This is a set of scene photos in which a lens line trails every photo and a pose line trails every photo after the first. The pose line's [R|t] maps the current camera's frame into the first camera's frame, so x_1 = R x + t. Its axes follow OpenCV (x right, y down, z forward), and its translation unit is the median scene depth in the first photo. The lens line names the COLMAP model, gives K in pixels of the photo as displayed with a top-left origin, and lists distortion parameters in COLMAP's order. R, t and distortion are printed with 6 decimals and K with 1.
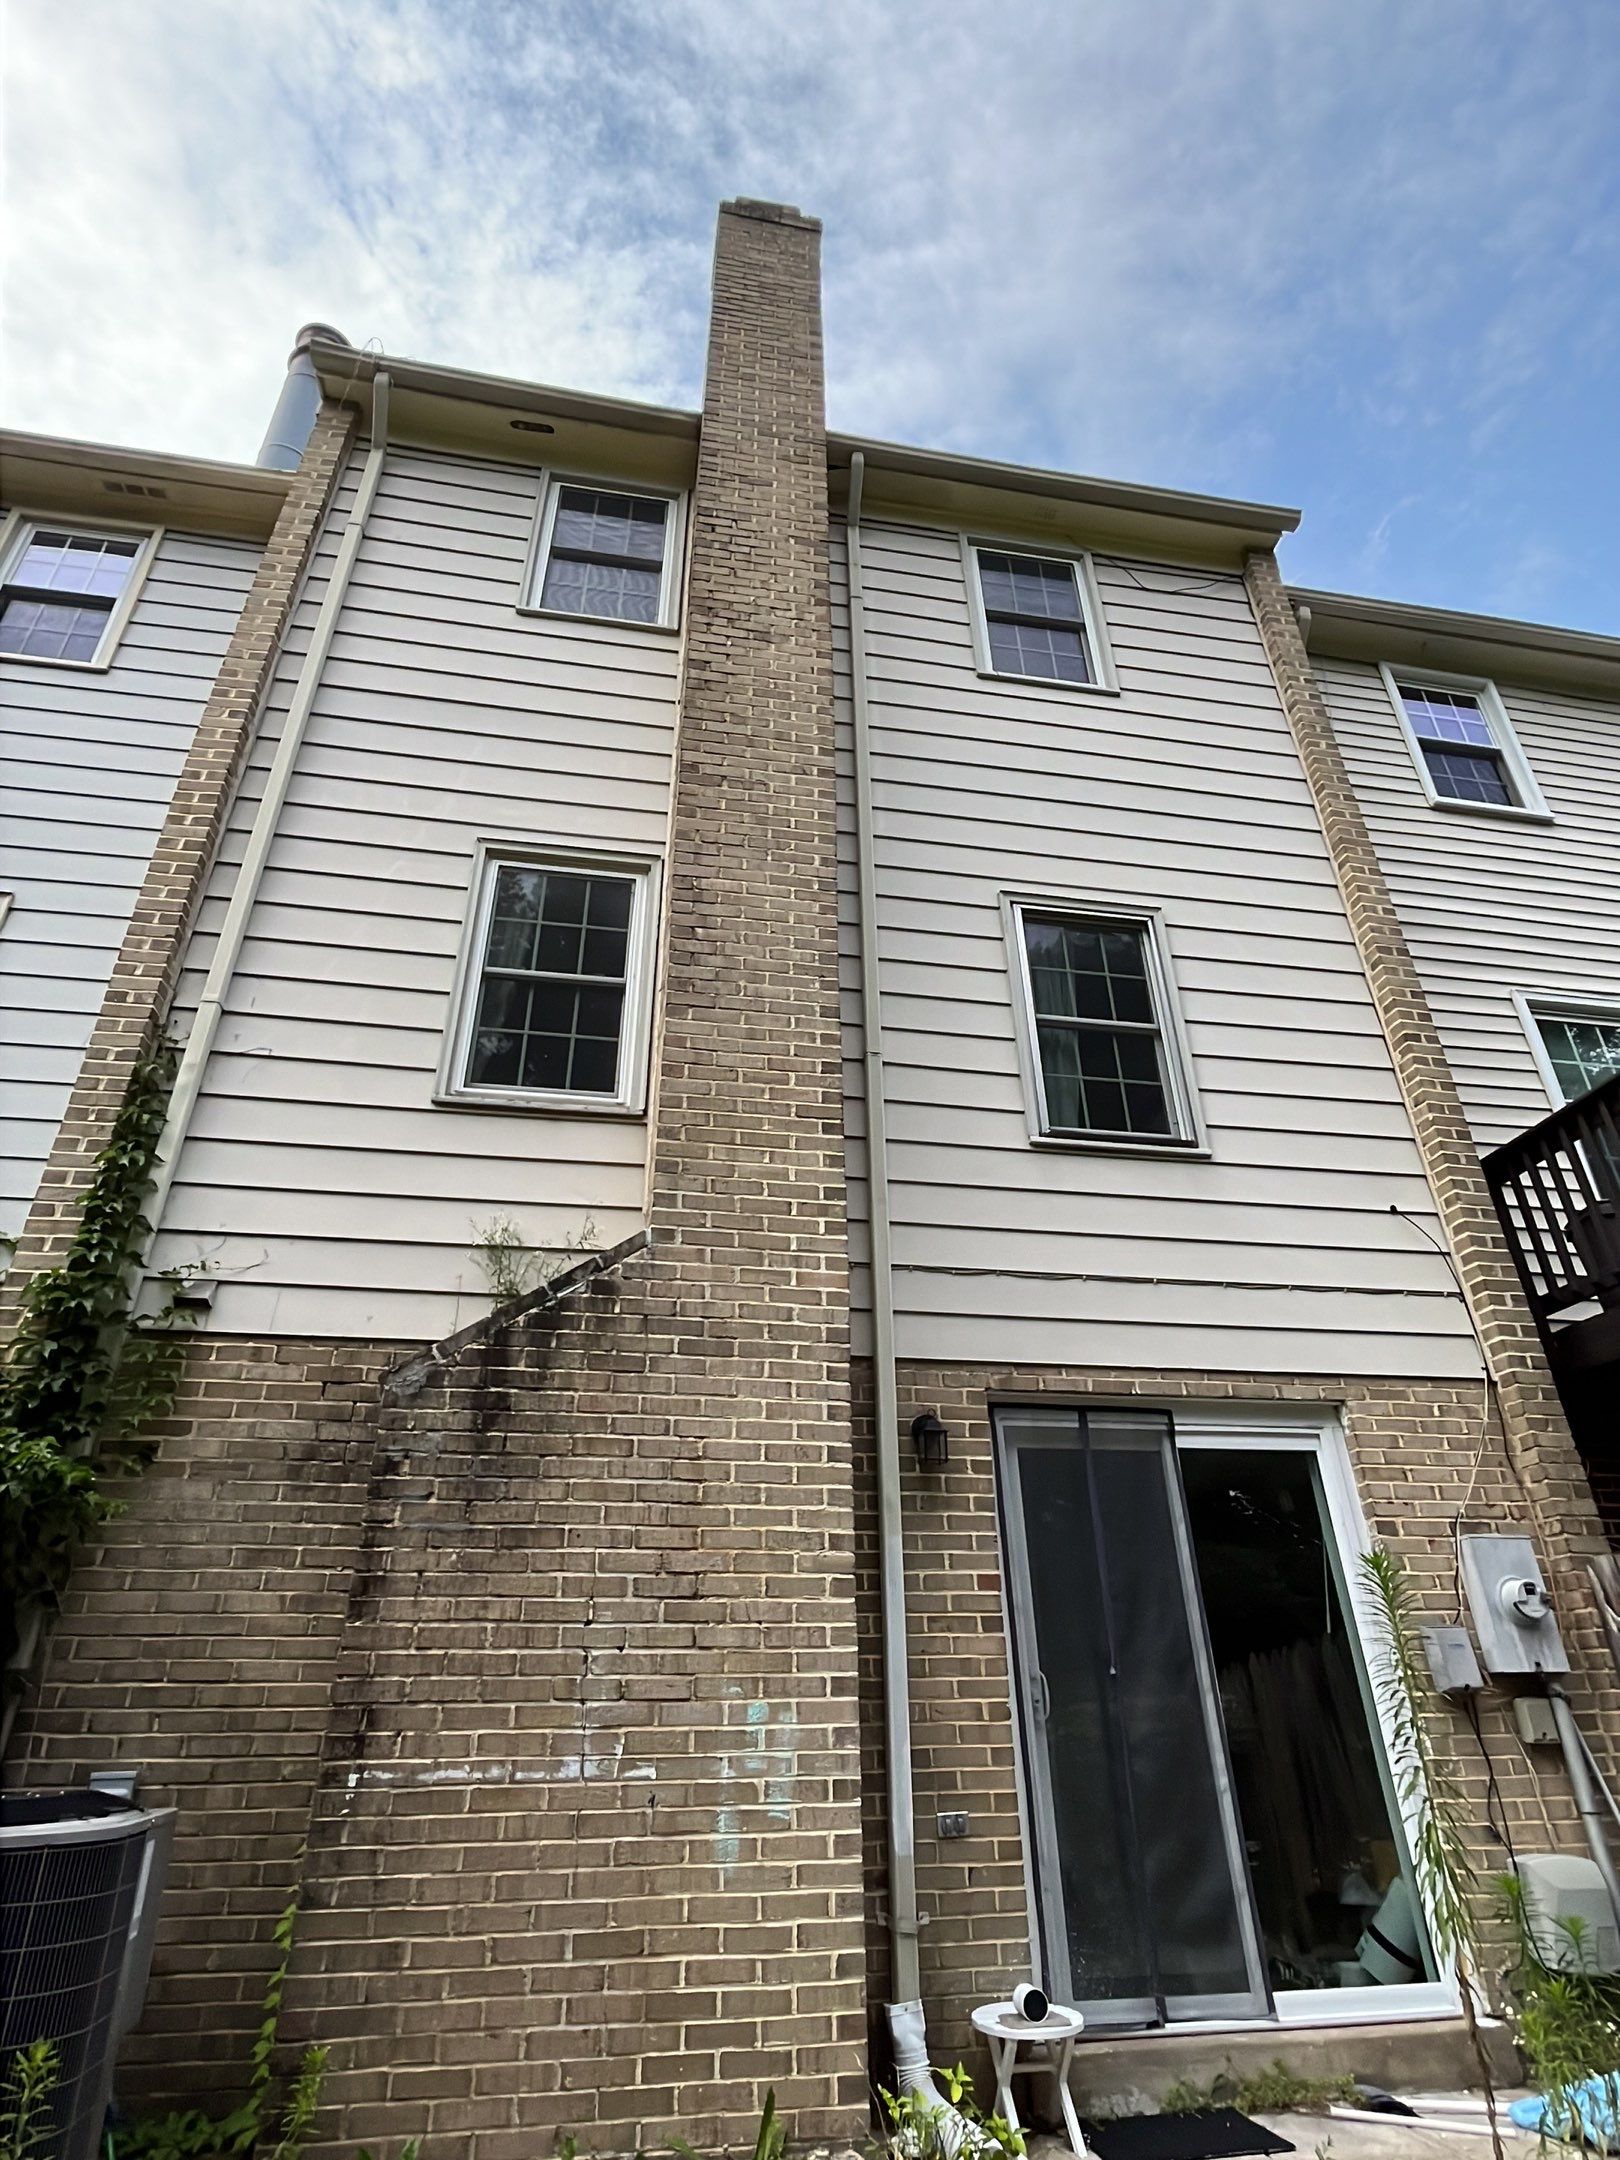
lens RADIAL K [[1195.9, 0, 810.3], [0, 1195.9, 1073.0], [0, 0, 1]] dist [-0.000079, -0.001192]
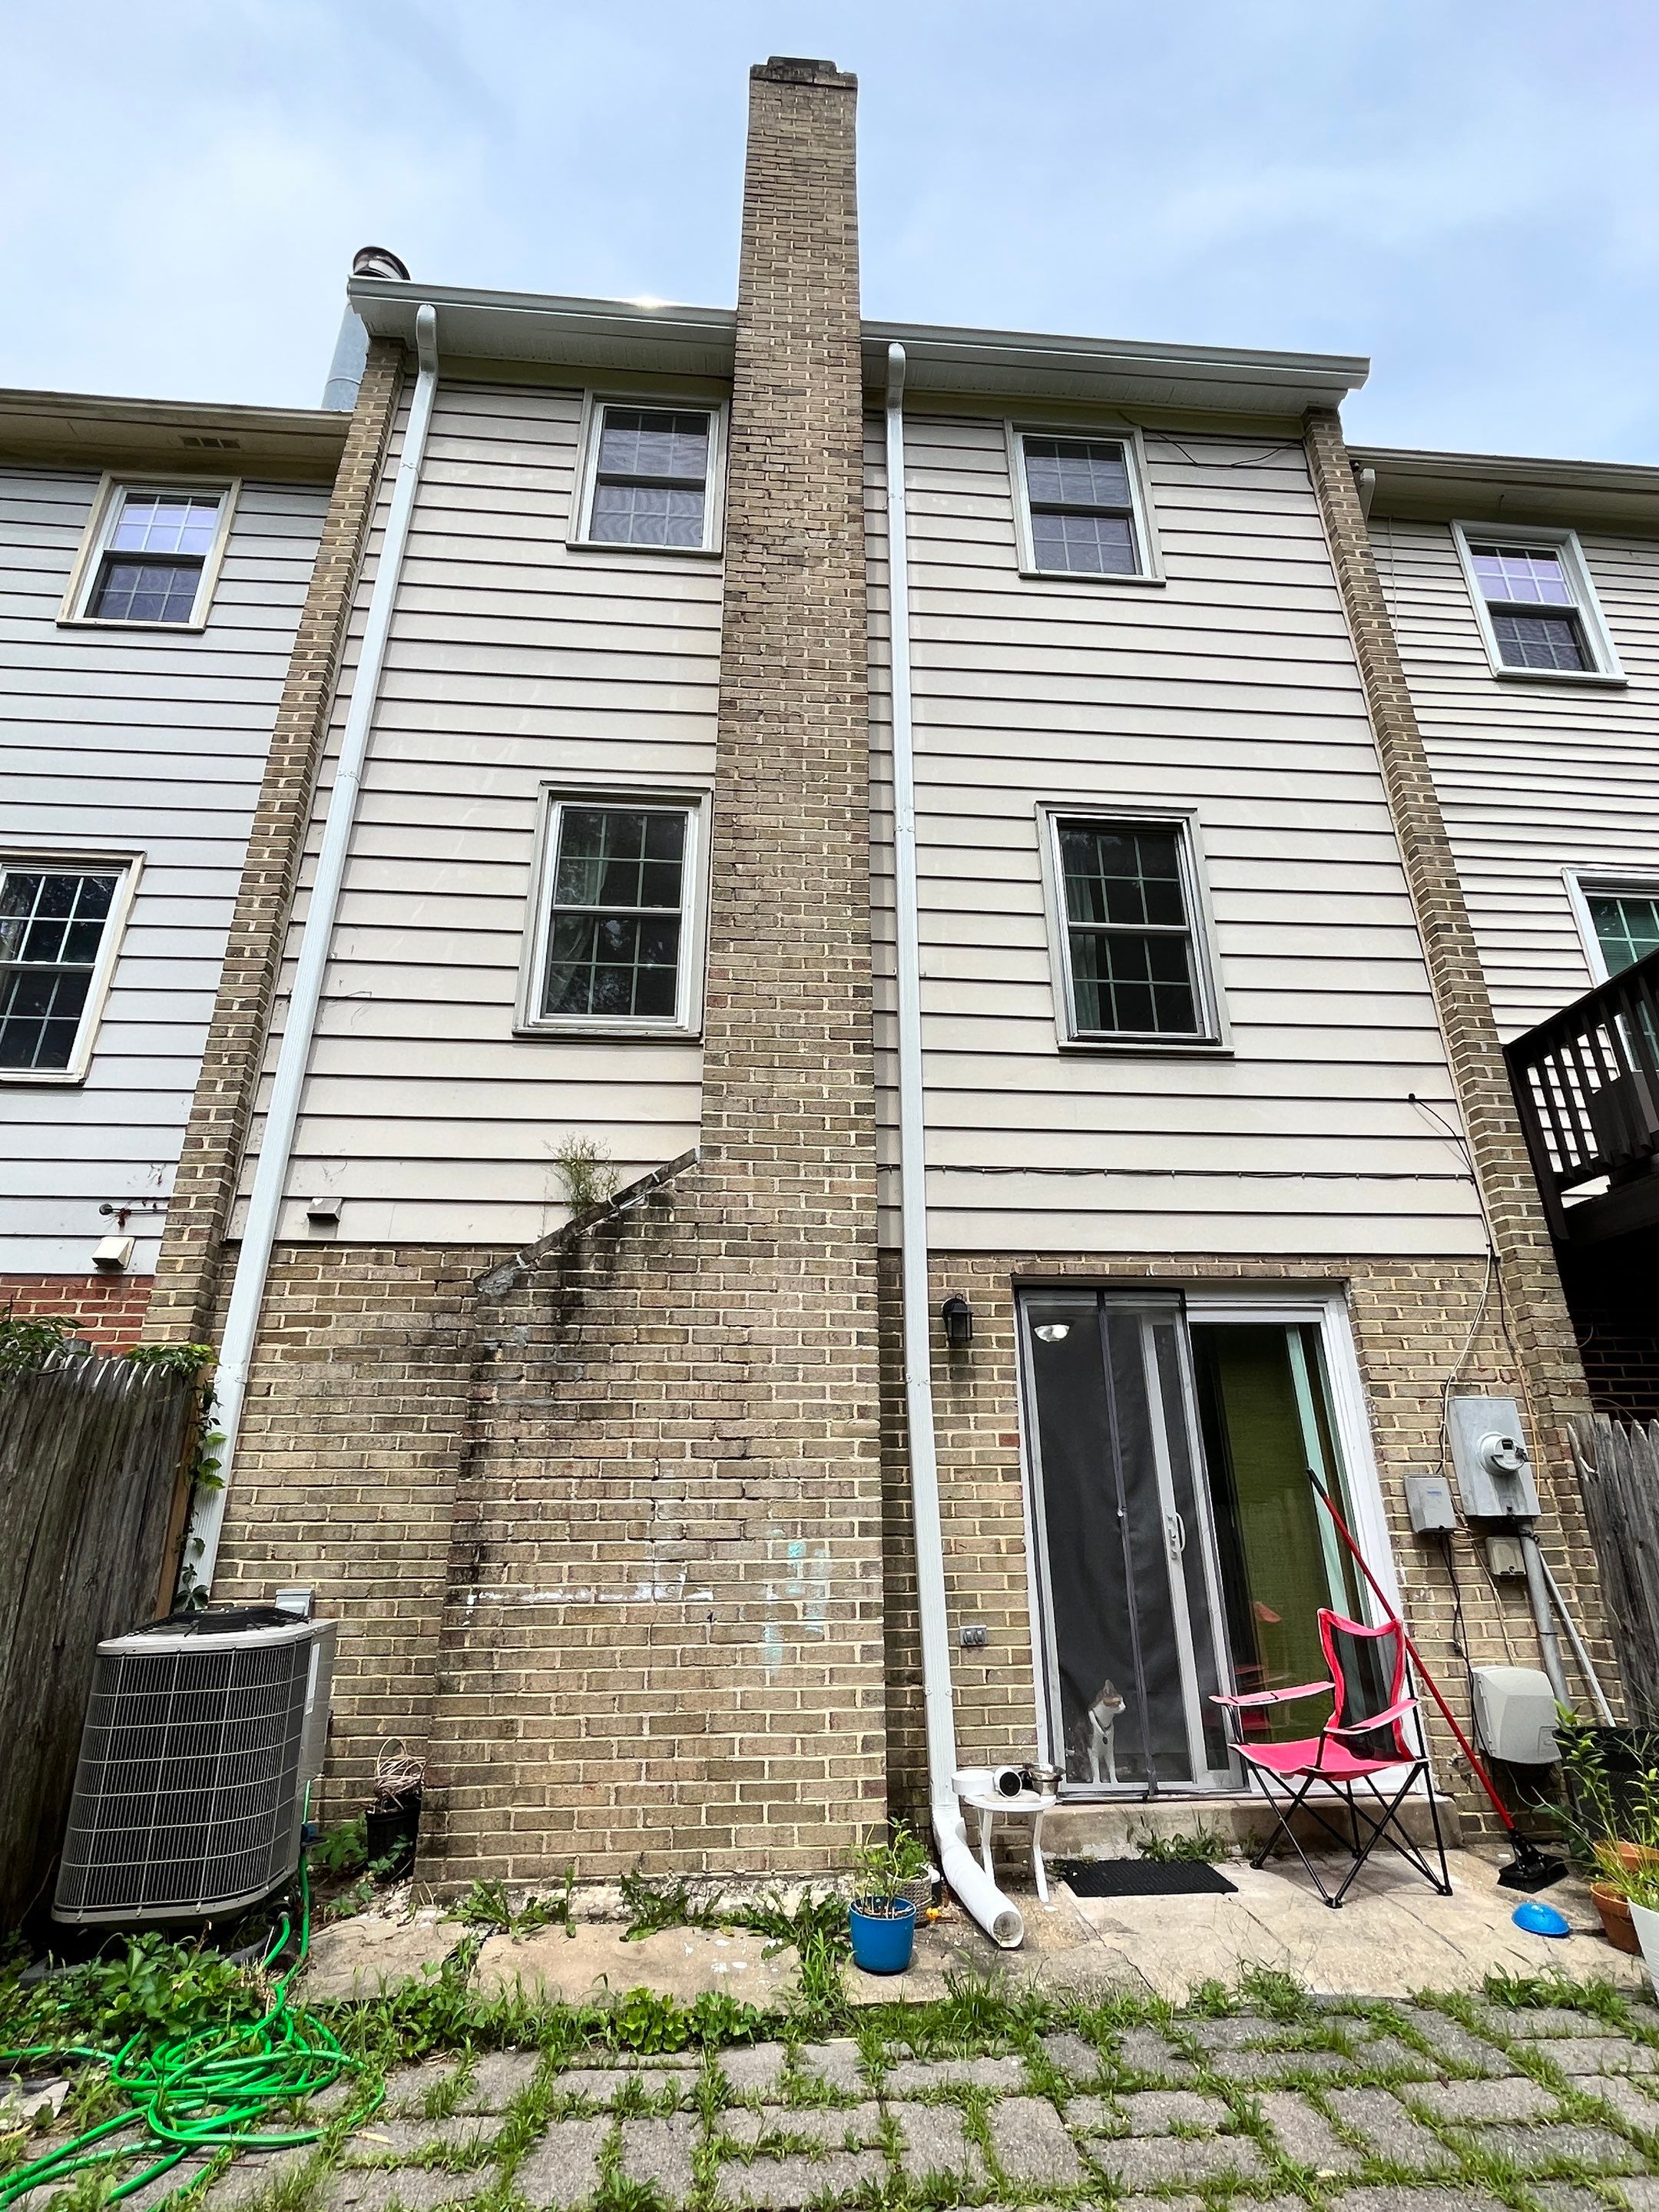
lens RADIAL K [[1160.3, 0, 831.2], [0, 1160.3, 1103.3], [0, 0, 1]] dist [-0.002683, 0.000158]
pose [[0.995048, -0.028807, -0.095130, 0.076224], [0.042536, 0.988428, 0.145602, -0.051430], [0.089835, -0.148927, 0.984759, -0.052278]]
